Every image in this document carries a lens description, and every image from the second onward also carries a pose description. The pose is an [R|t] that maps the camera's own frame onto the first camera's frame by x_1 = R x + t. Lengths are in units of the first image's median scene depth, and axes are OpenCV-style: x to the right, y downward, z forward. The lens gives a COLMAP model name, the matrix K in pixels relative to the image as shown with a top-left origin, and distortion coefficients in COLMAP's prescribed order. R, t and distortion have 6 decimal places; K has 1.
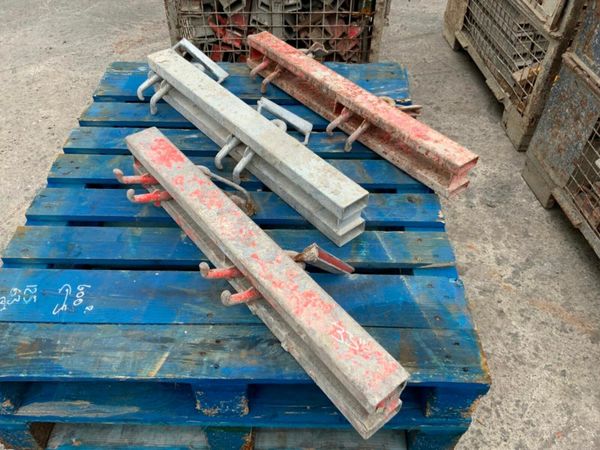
lens RADIAL K [[494.2, 0, 300.0], [0, 494.2, 225.0], [0, 0, 1]] dist [0.101468, -0.211371]
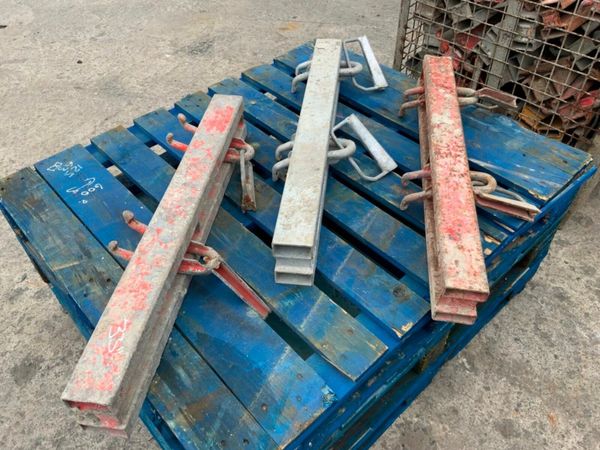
lens RADIAL K [[494.2, 0, 300.0], [0, 494.2, 225.0], [0, 0, 1]] dist [0.101468, -0.211371]
pose [[0.682003, 0.504147, -0.529818, 0.523530], [-0.498110, 0.850637, 0.168234, -0.215313], [0.535497, 0.149172, 0.831258, 0.235021]]
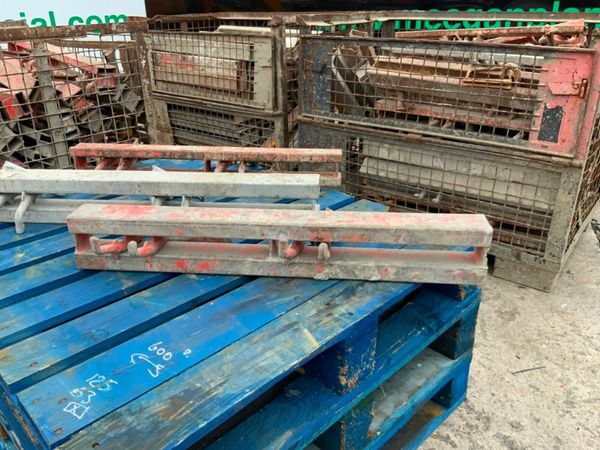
lens RADIAL K [[494.2, 0, 300.0], [0, 494.2, 225.0], [0, 0, 1]] dist [0.101468, -0.211371]
pose [[0.697216, -0.309633, 0.646542, -0.647257], [0.520941, 0.838415, -0.160249, 0.187060], [-0.492452, 0.448539, 0.745857, 0.171645]]
